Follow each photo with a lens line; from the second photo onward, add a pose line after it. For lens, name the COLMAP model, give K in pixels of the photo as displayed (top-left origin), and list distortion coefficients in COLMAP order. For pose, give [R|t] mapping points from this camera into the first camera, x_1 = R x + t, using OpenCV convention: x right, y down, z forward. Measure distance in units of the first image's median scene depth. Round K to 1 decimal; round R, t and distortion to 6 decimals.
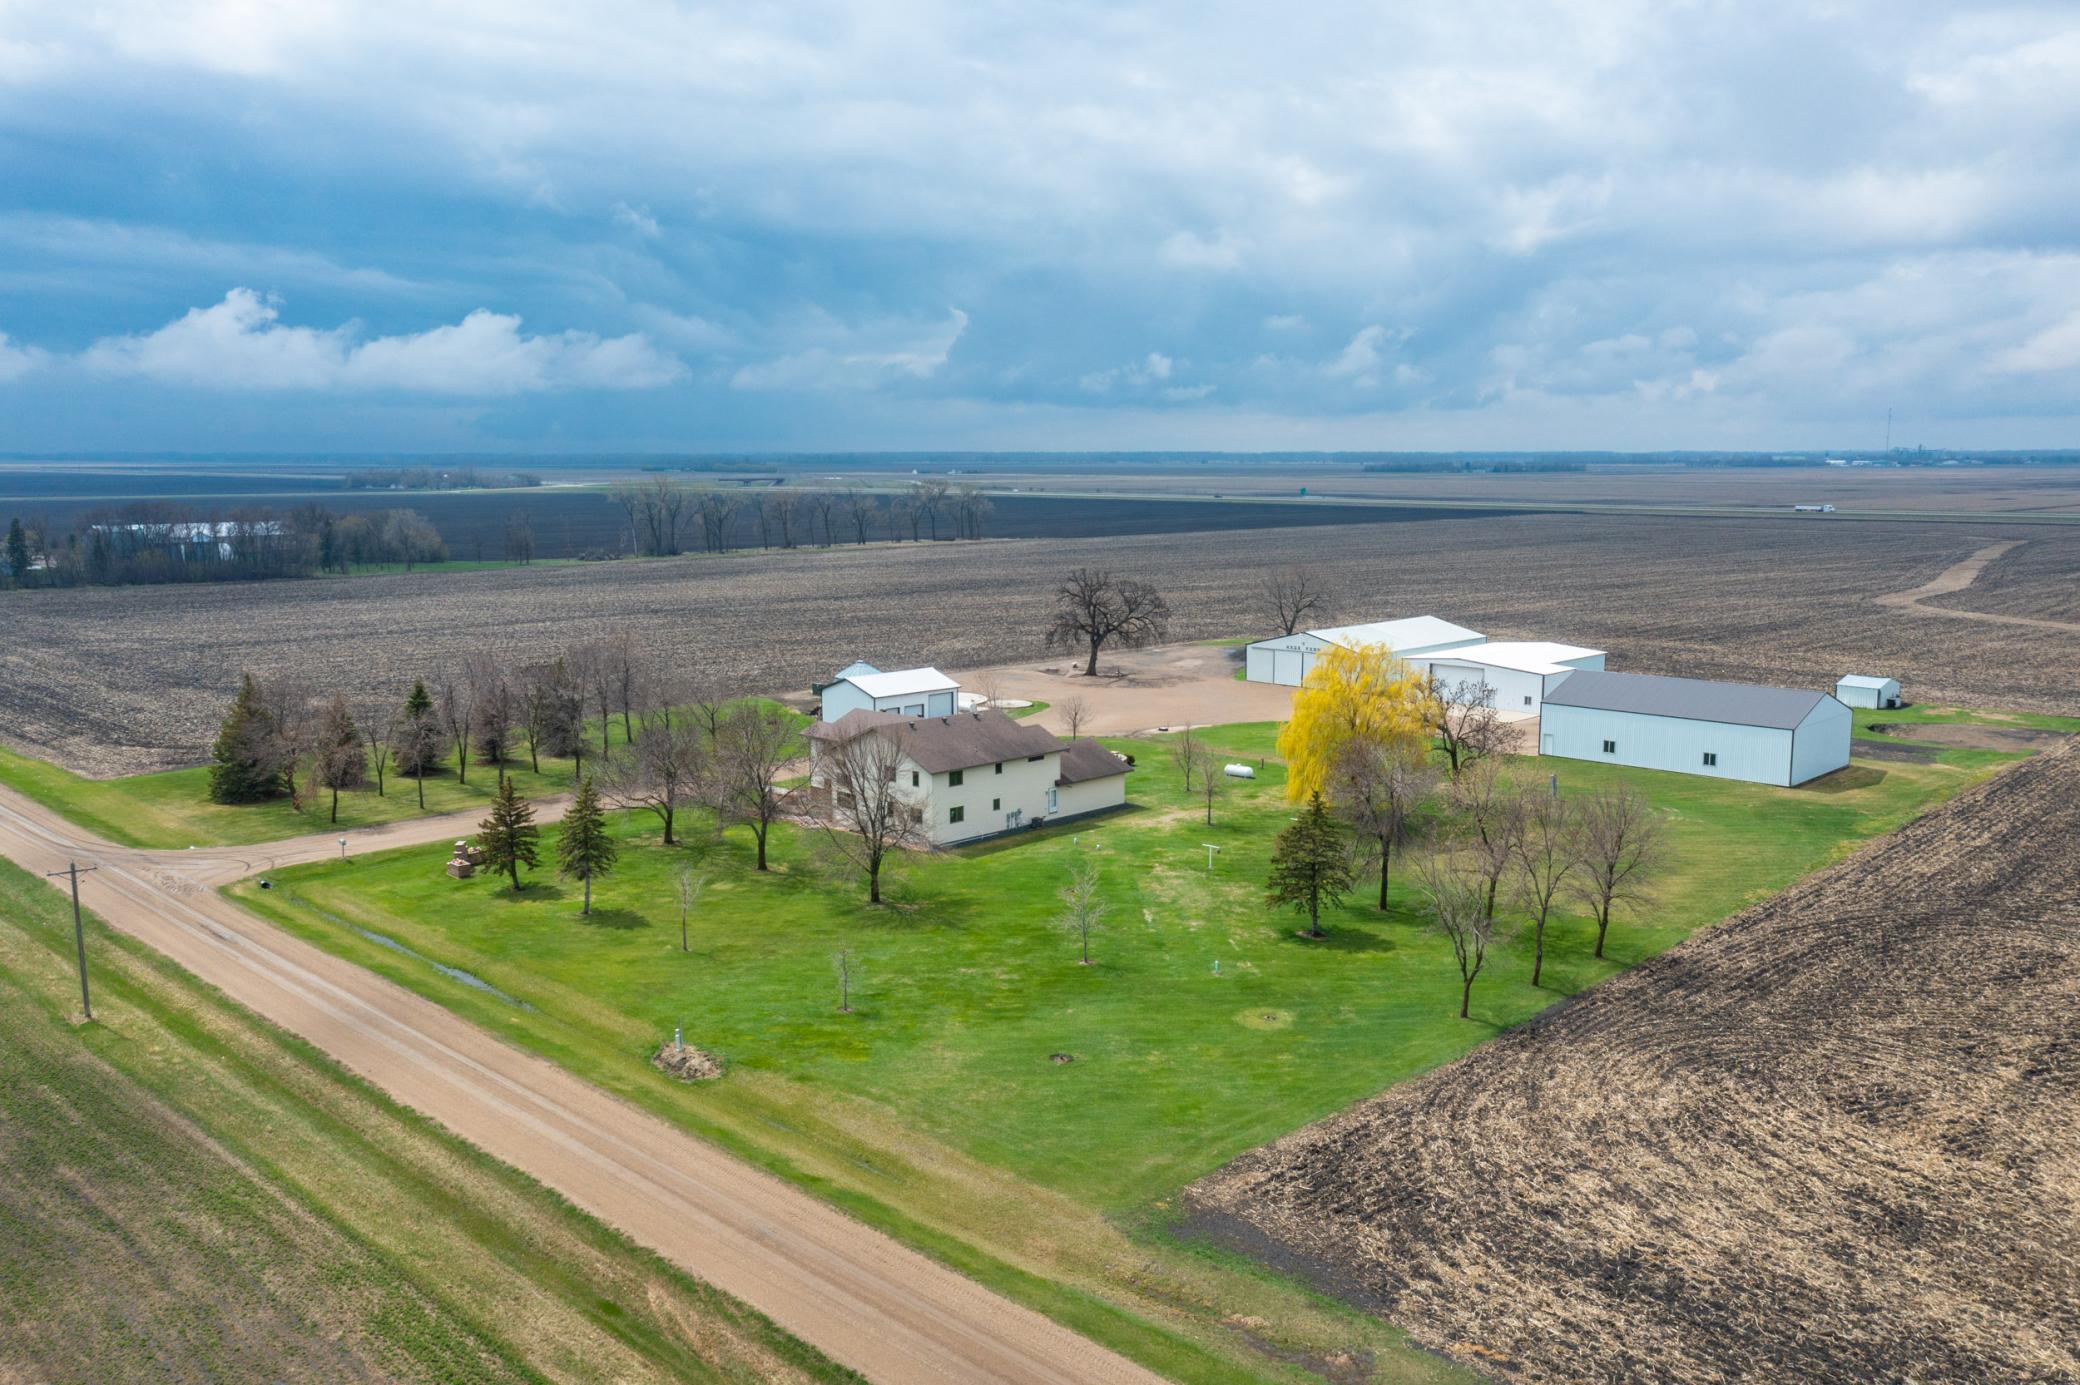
lens RADIAL K [[1584.4, 0, 1040.0], [0, 1584.4, 692.5], [0, 0, 1]] dist [-0.001411, -0.002894]
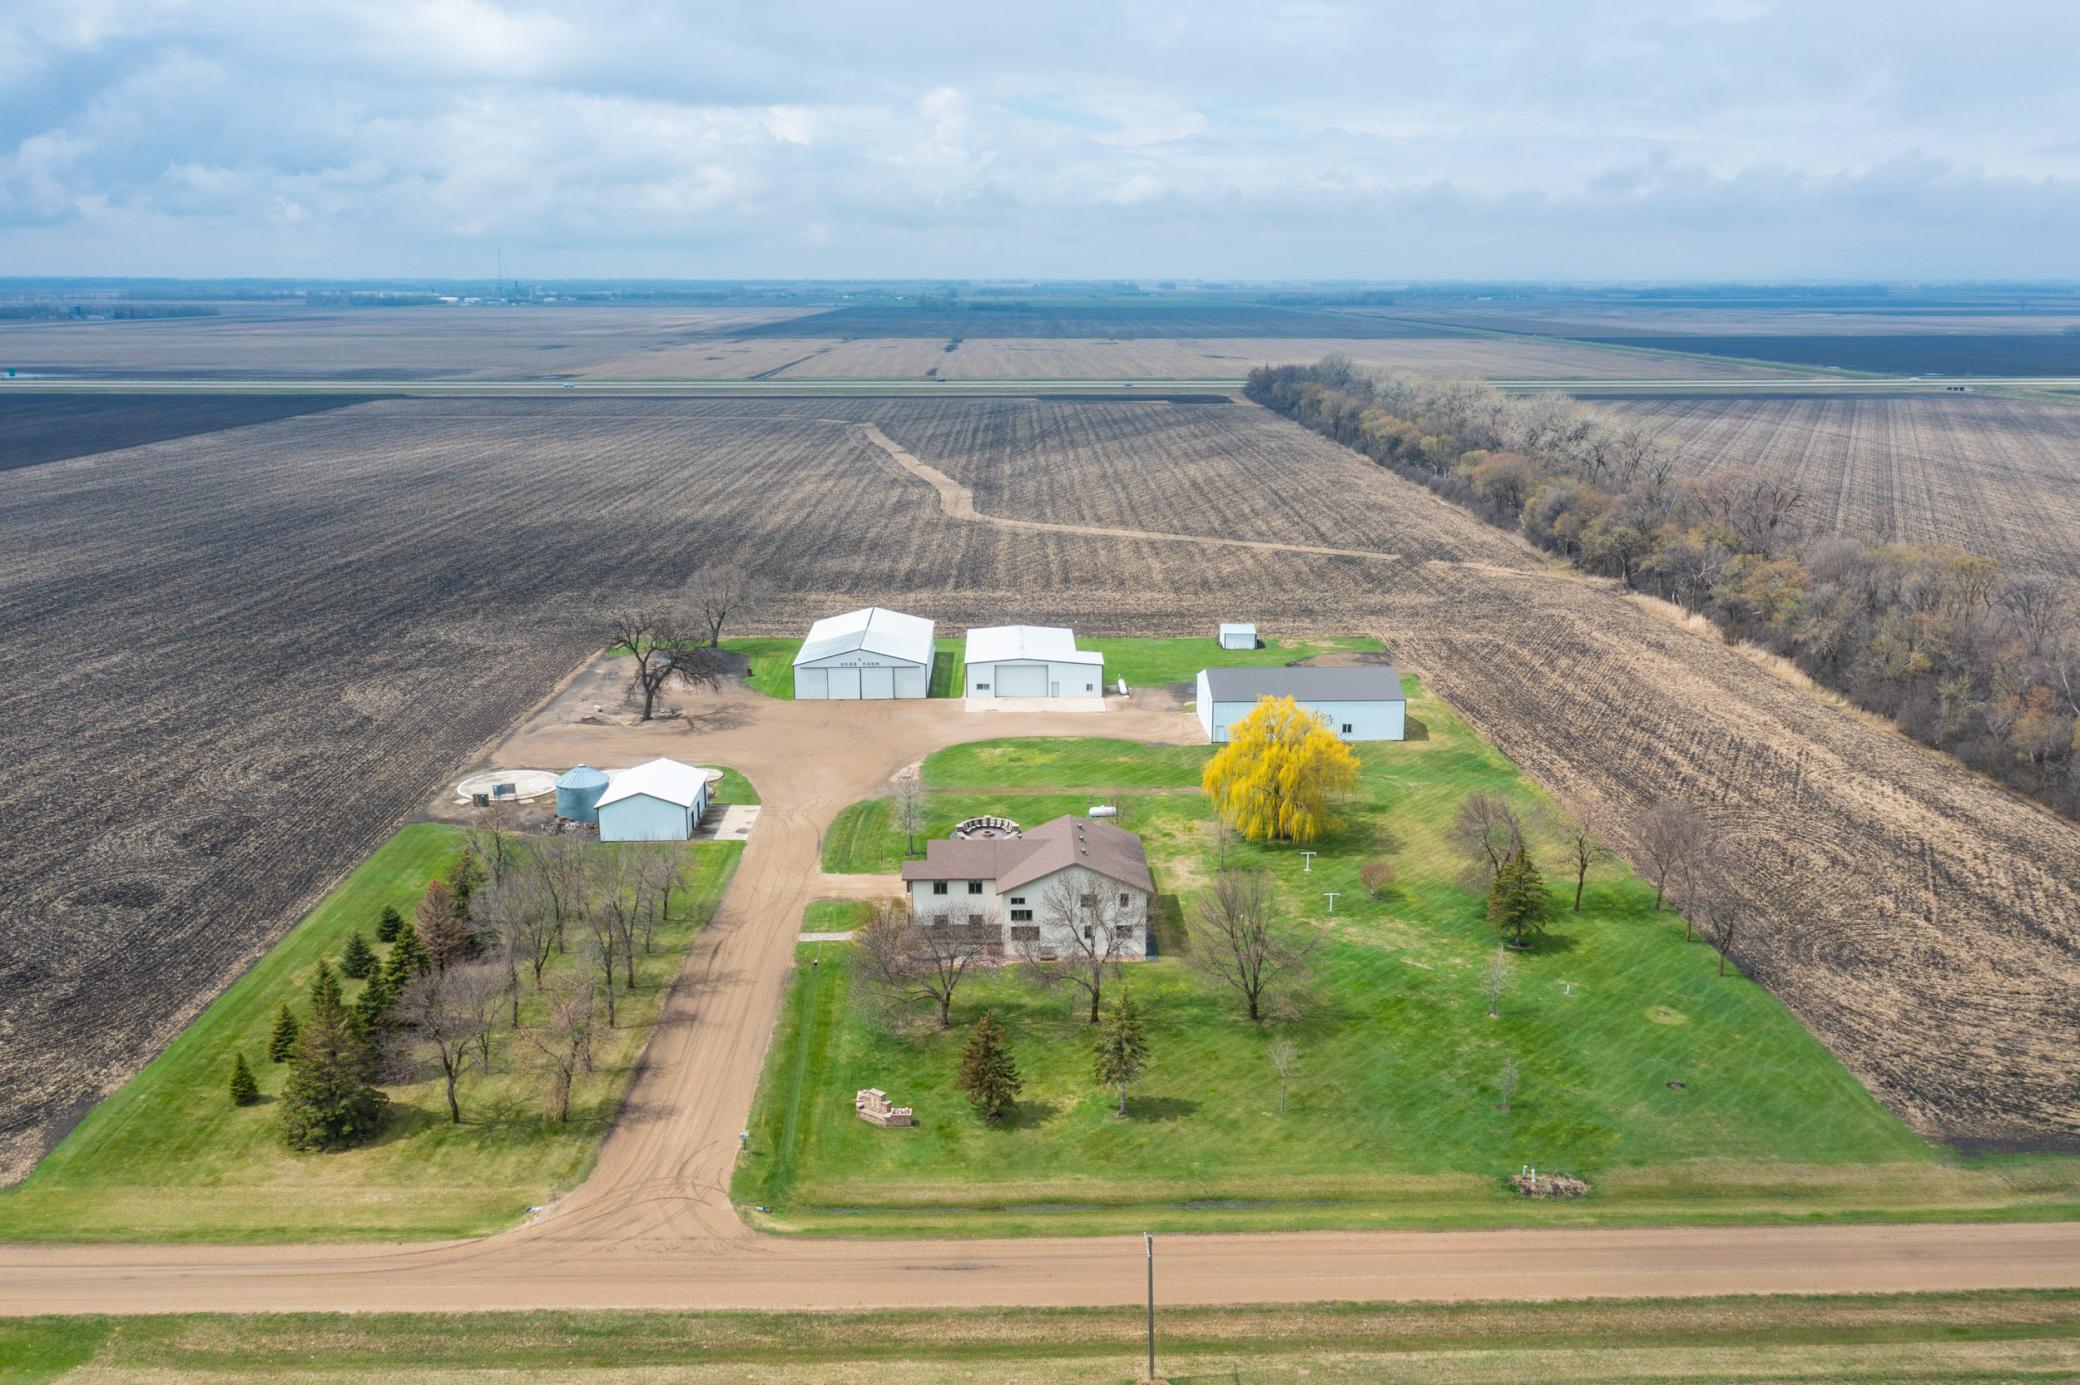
lens RADIAL K [[1696.0, 0, 1040.0], [0, 1696.0, 692.5], [0, 0, 1]] dist [-0.007303, -0.003357]
pose [[0.685675, -0.156097, 0.710974, -1.315800], [0.091725, 0.987479, 0.128344, -0.338074], [-0.722106, -0.022788, 0.691407, 0.366815]]
